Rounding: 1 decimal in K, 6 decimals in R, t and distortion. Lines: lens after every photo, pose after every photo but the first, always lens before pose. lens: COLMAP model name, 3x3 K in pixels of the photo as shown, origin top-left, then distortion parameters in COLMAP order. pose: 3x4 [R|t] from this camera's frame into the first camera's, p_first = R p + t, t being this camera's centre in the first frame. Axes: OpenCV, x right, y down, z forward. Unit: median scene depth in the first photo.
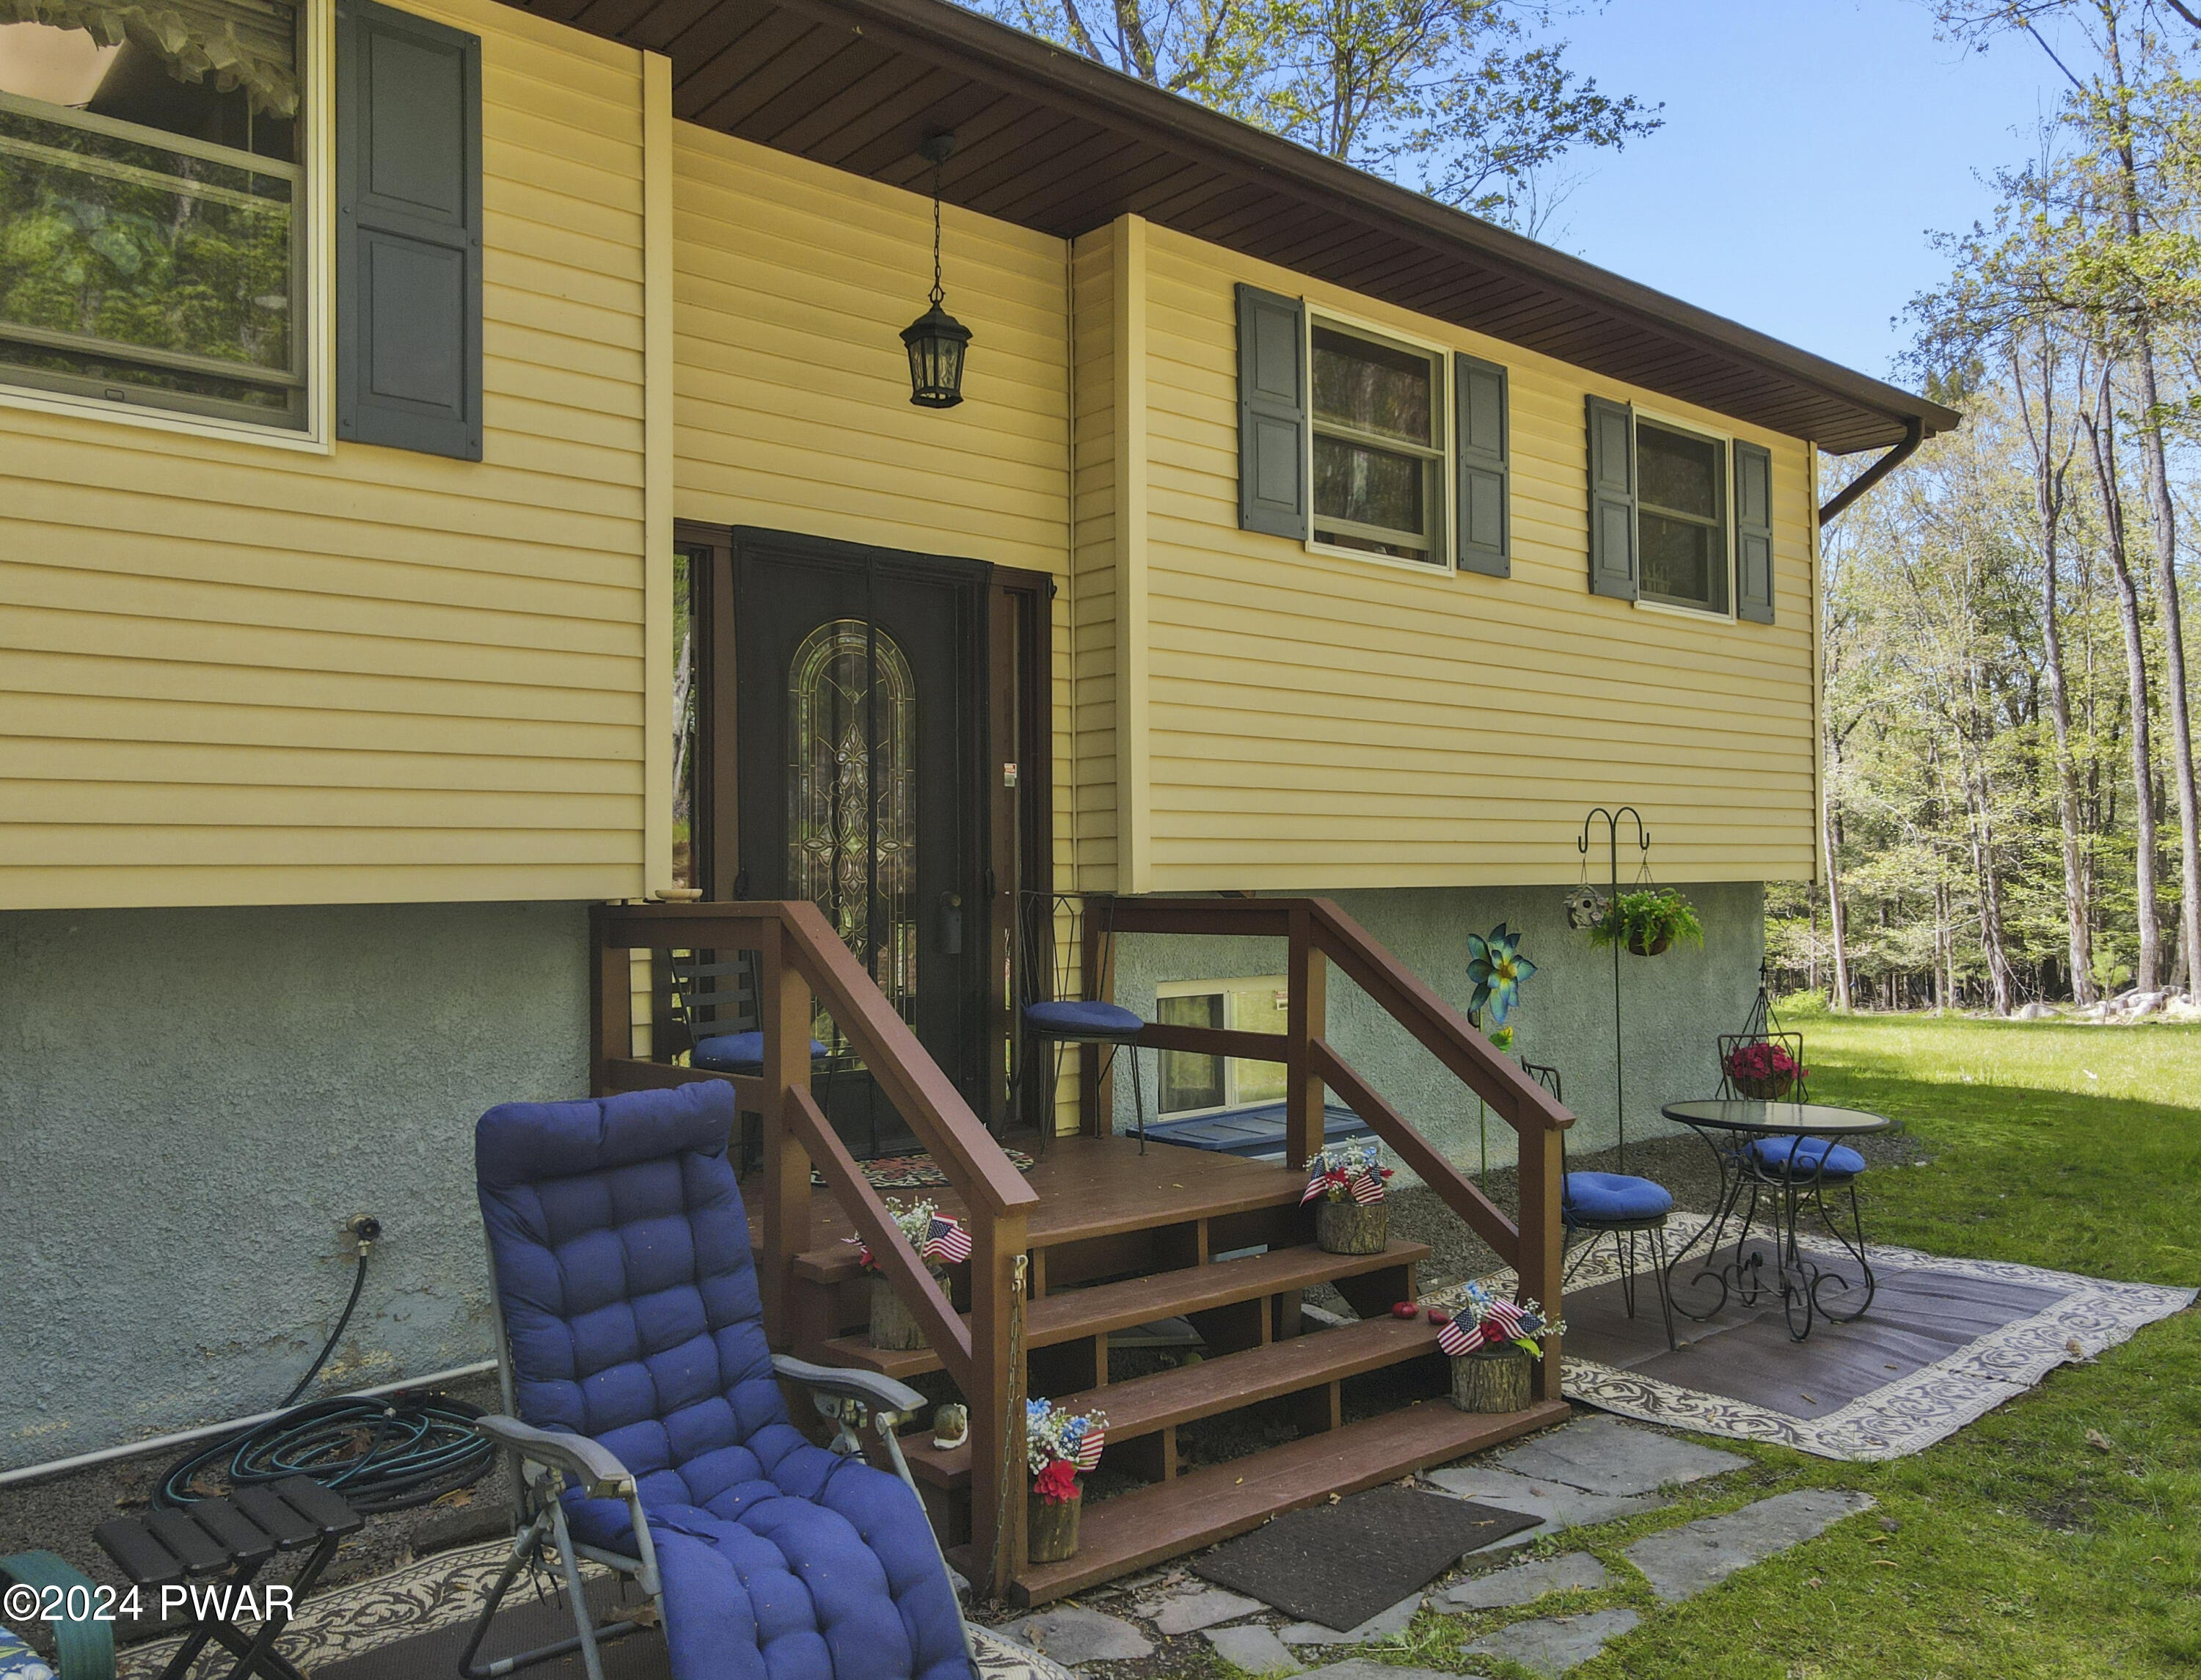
lens RADIAL K [[1674.1, 0, 1100.5], [0, 1674.1, 840.0], [0, 0, 1]] dist [-0.001005, 0.071669]
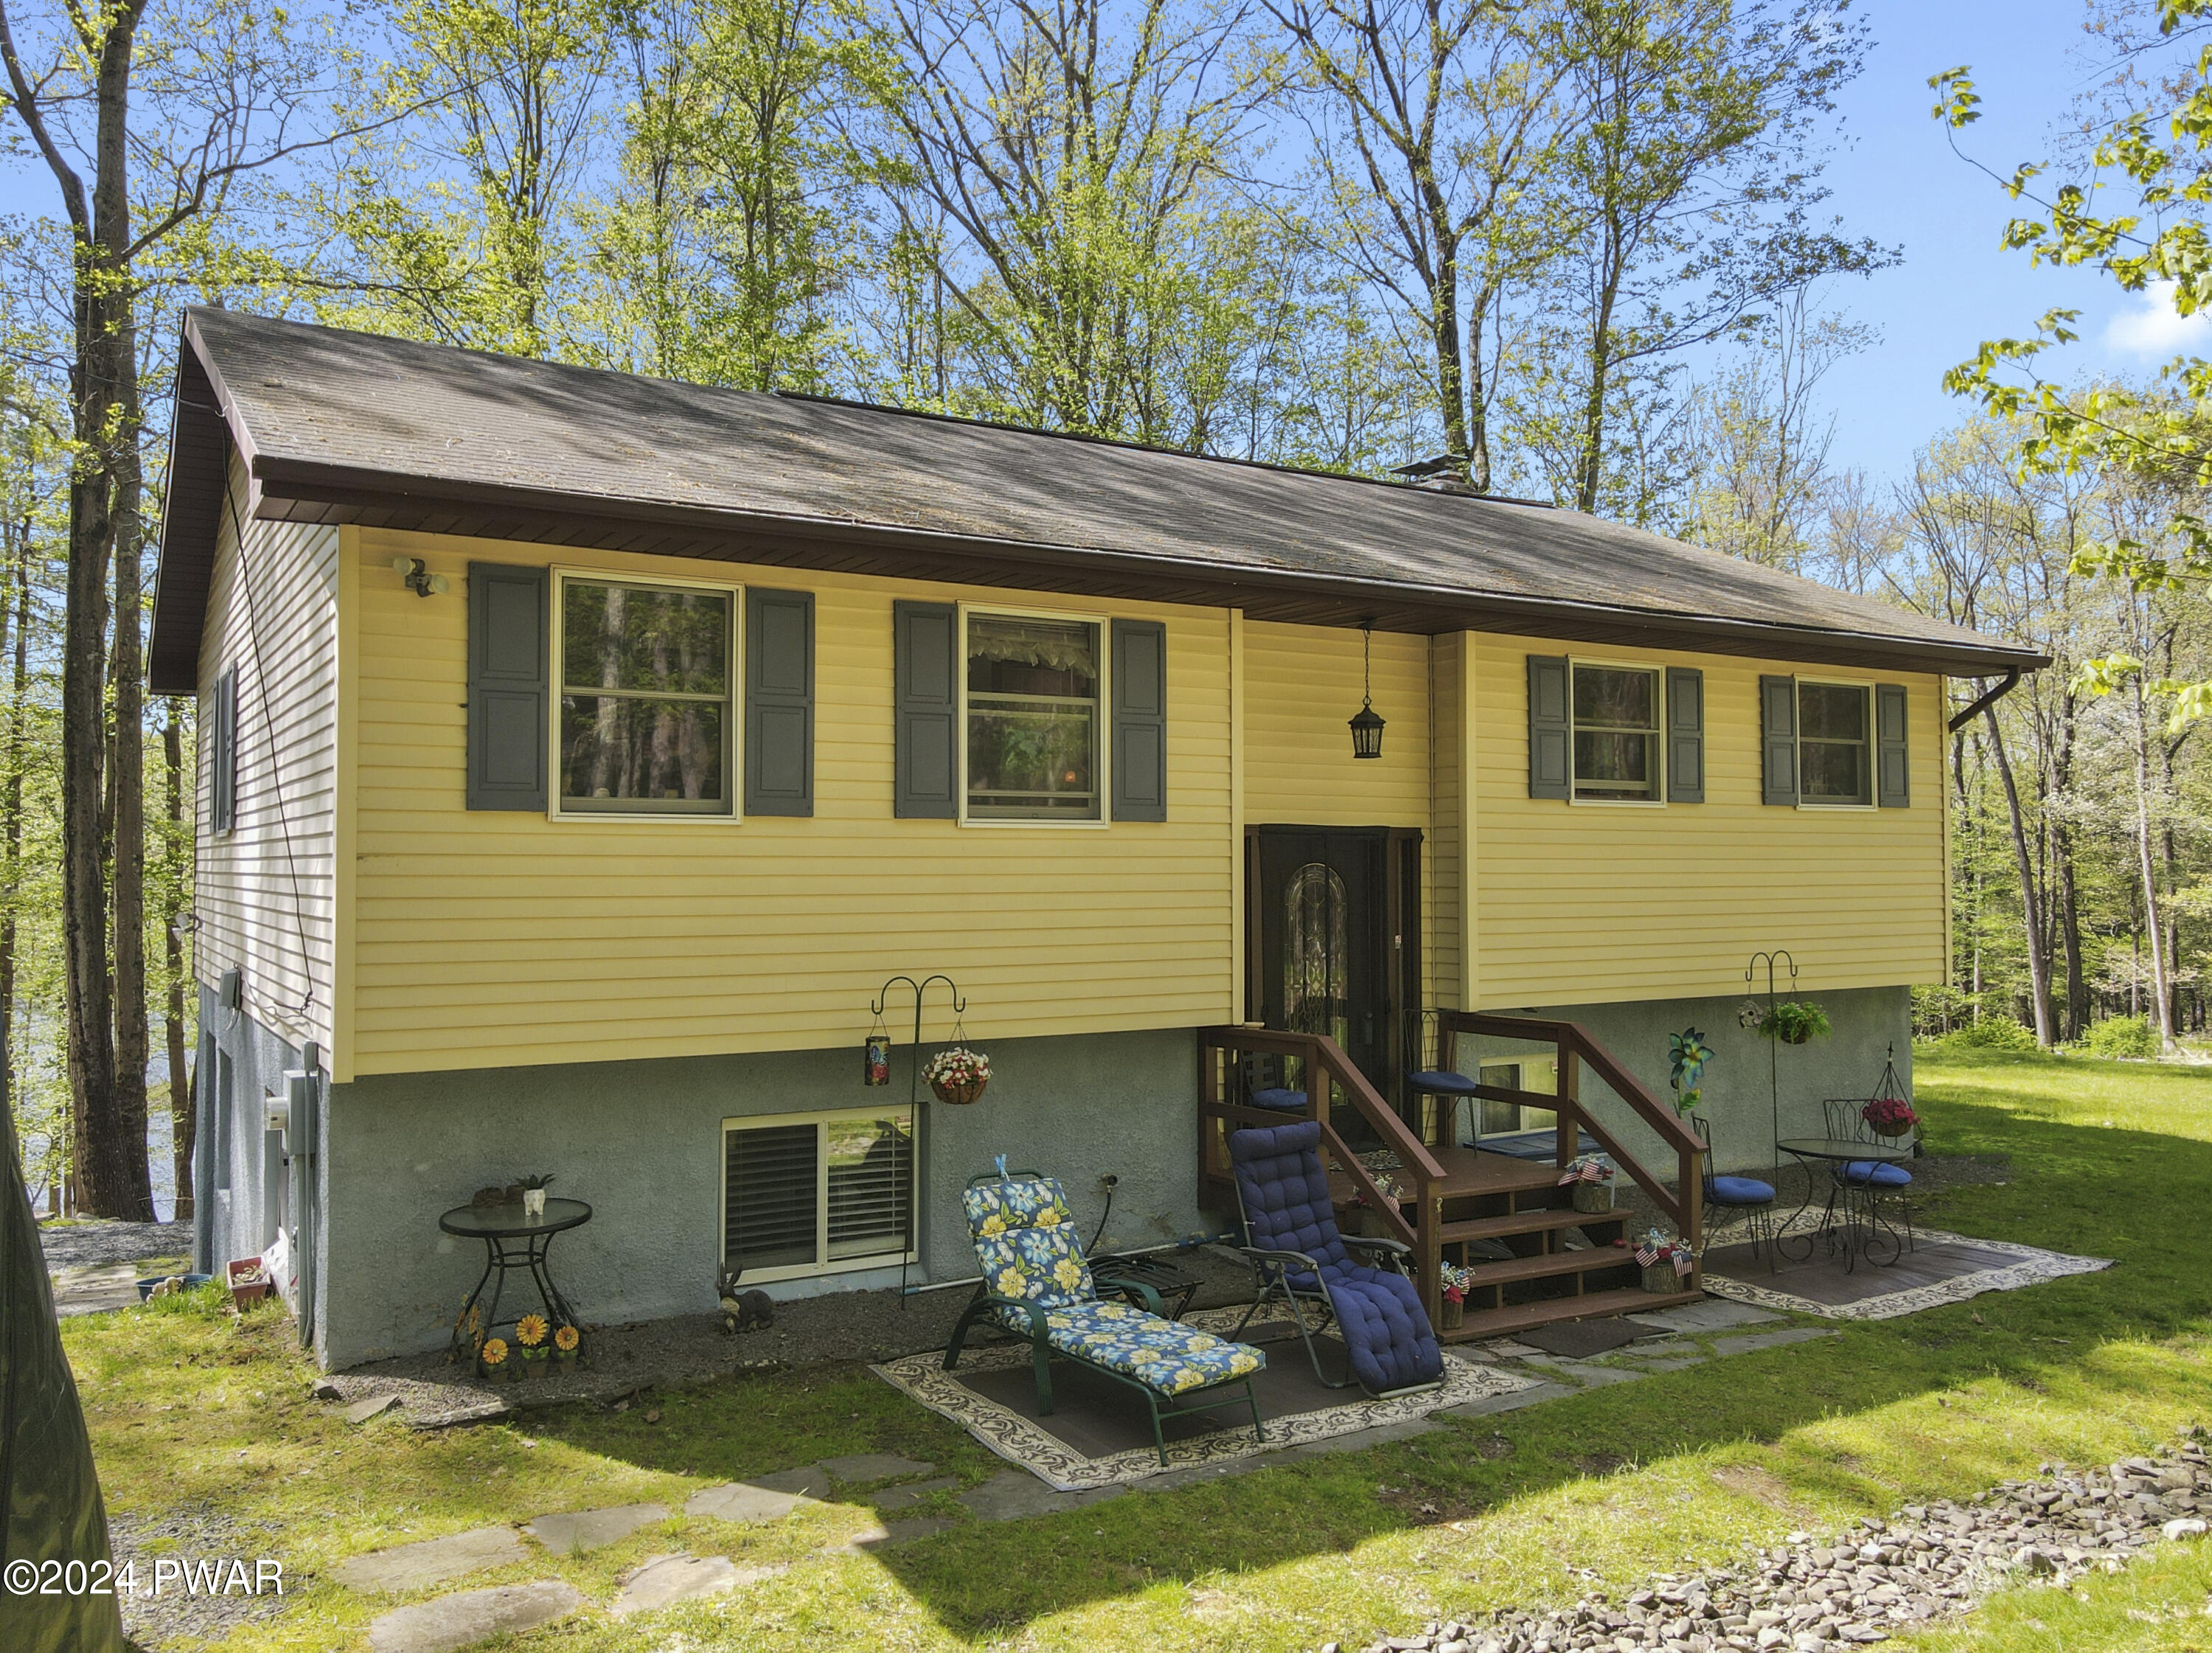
lens RADIAL K [[1704.0, 0, 1059.3], [0, 1704.0, 815.3], [0, 0, 1]] dist [-0.028816, 0.086813]
pose [[0.983899, 0.001227, -0.178722, -0.084143], [-0.002784, 0.999960, -0.008465, -0.157490], [0.178705, 0.008826, 0.983863, -0.846318]]
